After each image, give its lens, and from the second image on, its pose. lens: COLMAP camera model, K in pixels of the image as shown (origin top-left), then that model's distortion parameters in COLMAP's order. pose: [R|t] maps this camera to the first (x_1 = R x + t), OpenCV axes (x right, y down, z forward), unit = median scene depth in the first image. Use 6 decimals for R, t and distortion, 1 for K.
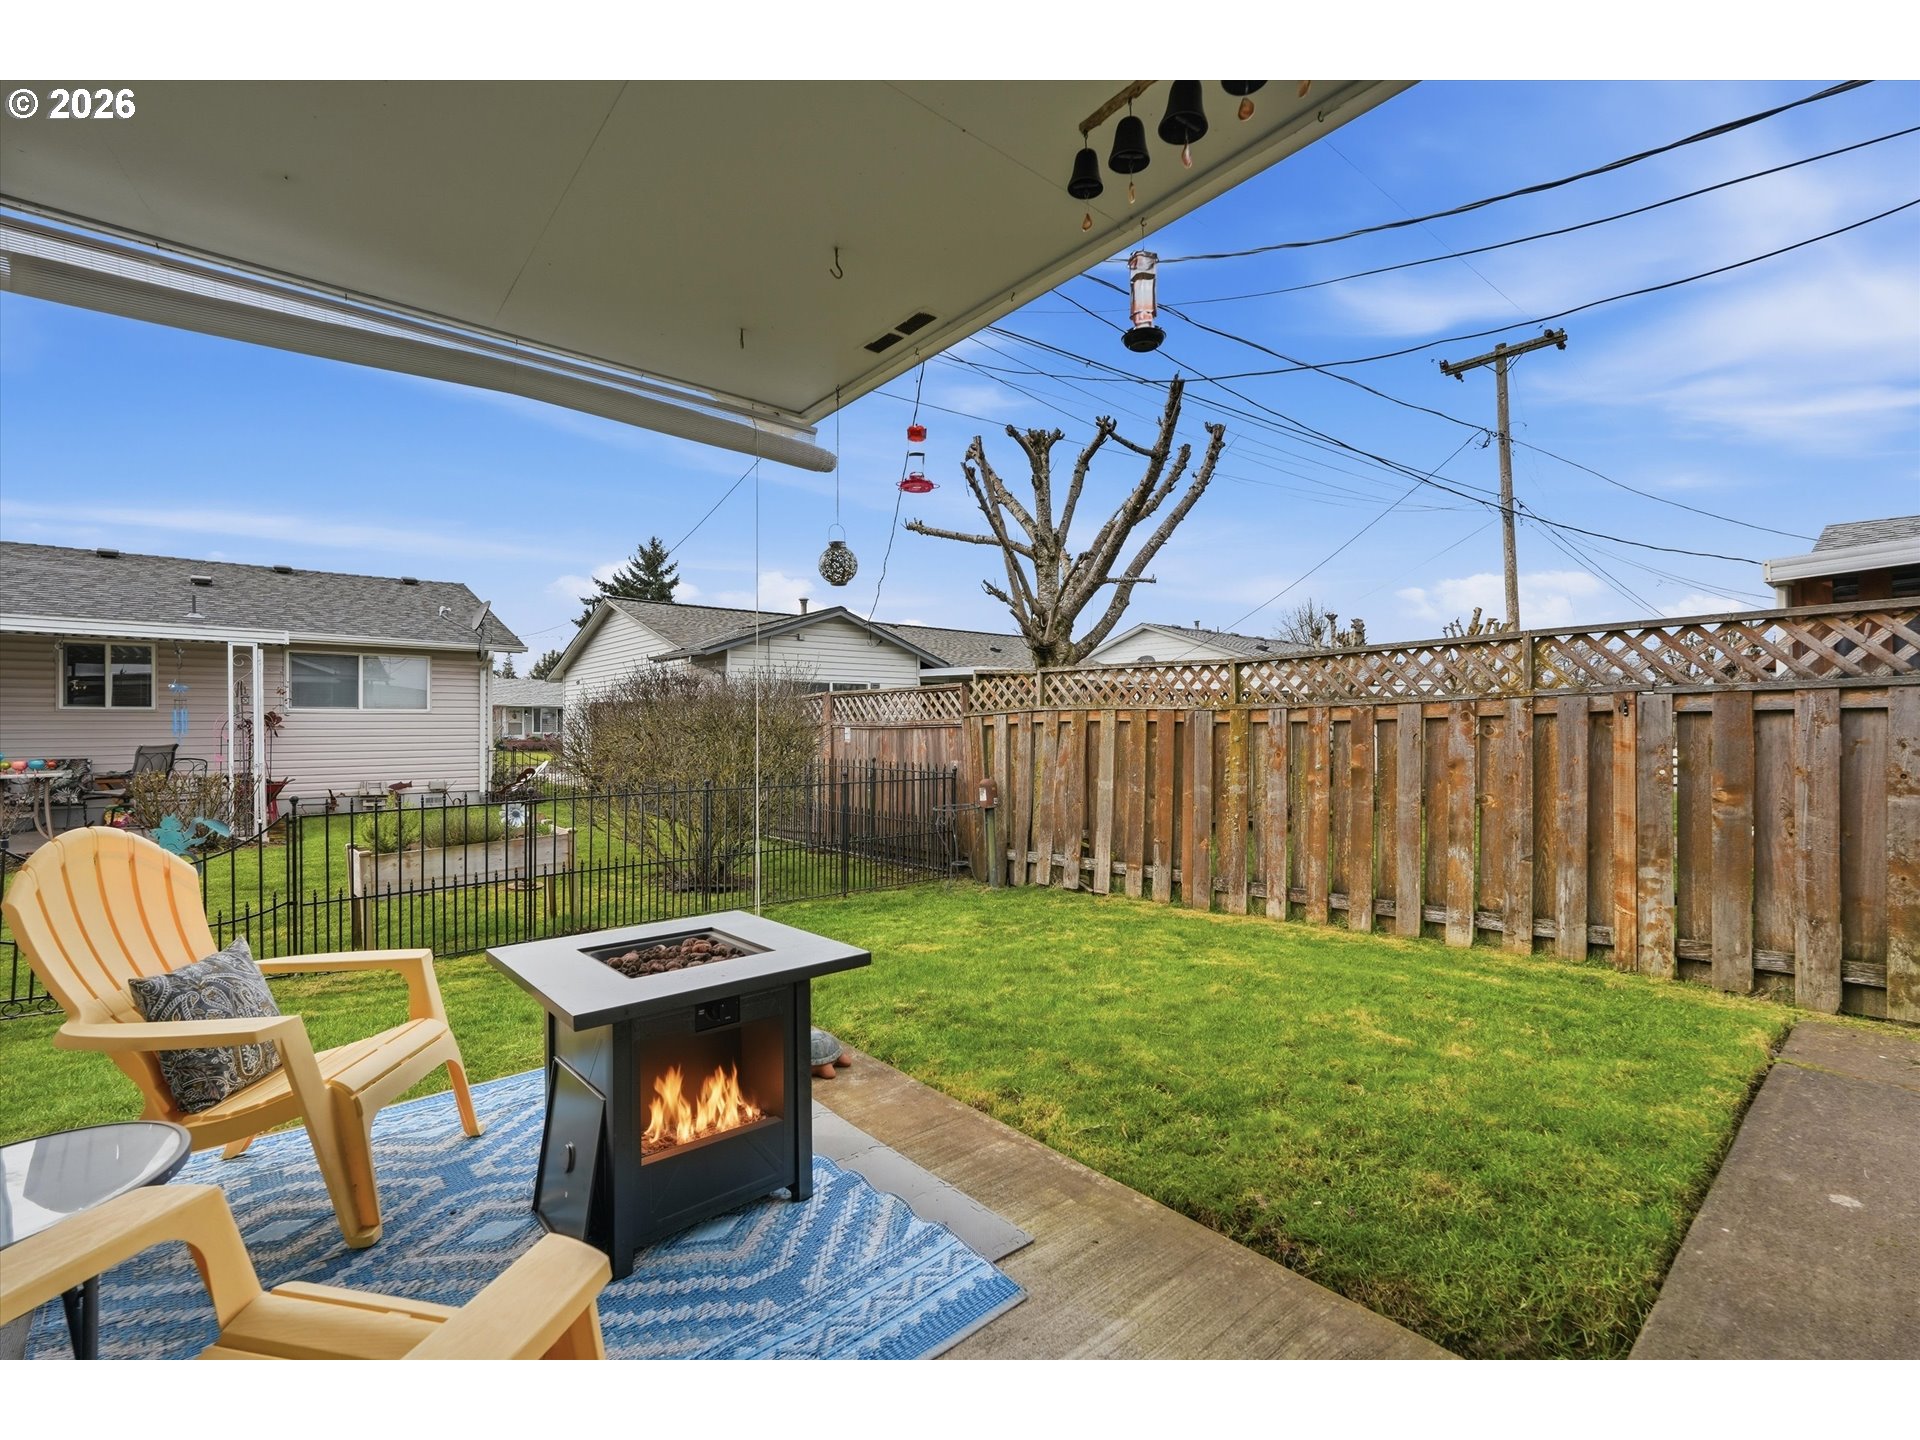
lens RADIAL K [[853.1, 0, 951.8], [0, 853.1, 730.0], [0, 0, 1]] dist [-0.010681, 0.007038]
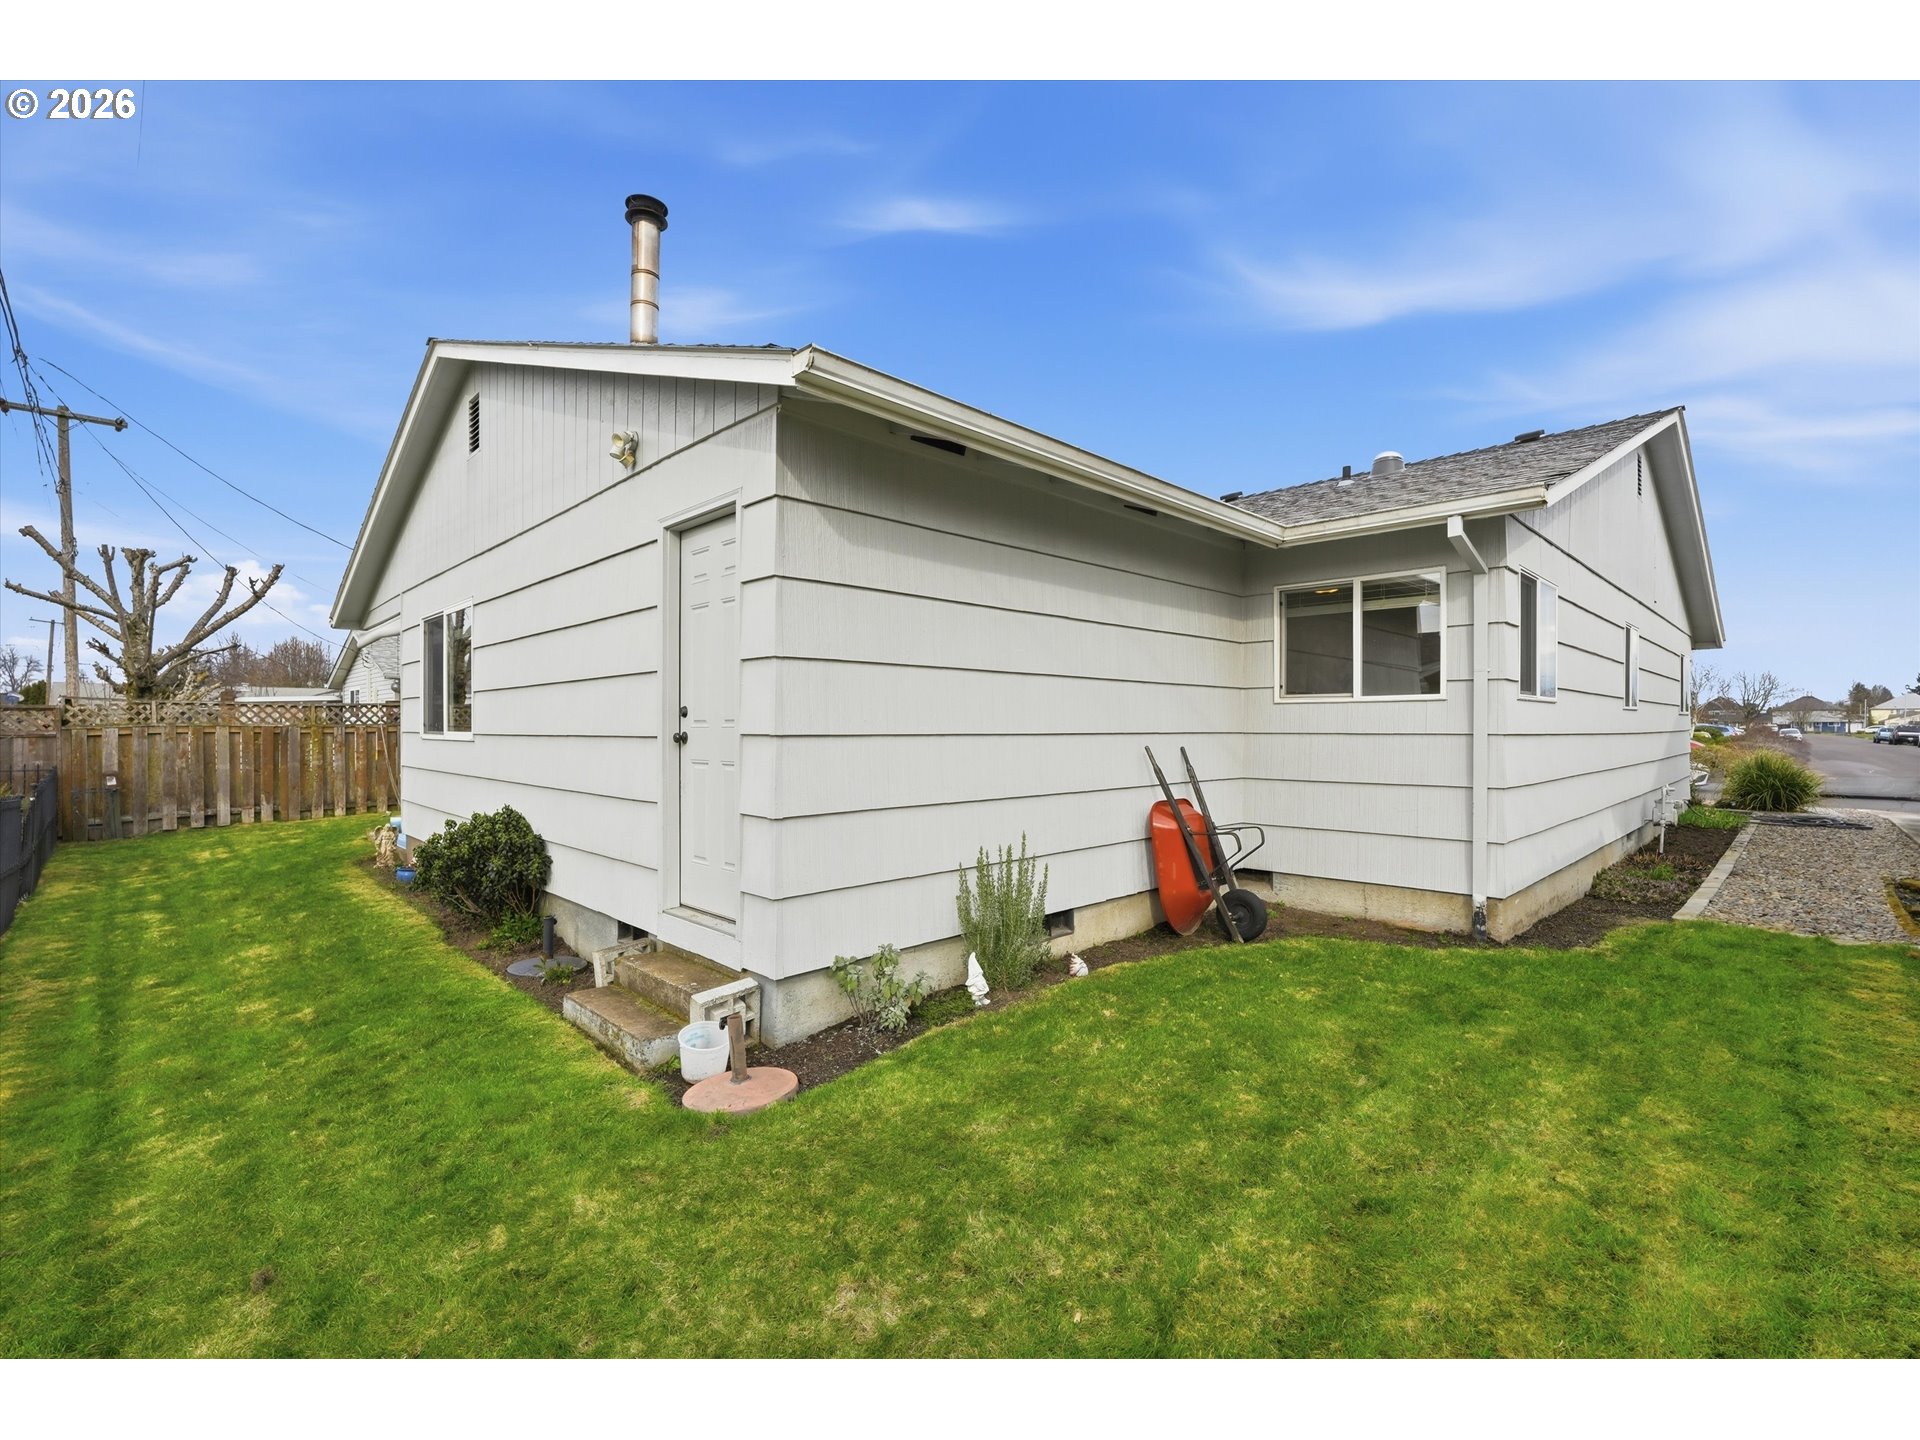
lens RADIAL K [[853.1, 0, 959.6], [0, 853.1, 722.2], [0, 0, 1]] dist [-0.010681, 0.007038]
pose [[-0.071294, 0.001798, 0.997454, -1.792280], [0.001312, 0.999998, -0.001709, -0.027049], [-0.997454, 0.001187, -0.071297, -0.461695]]
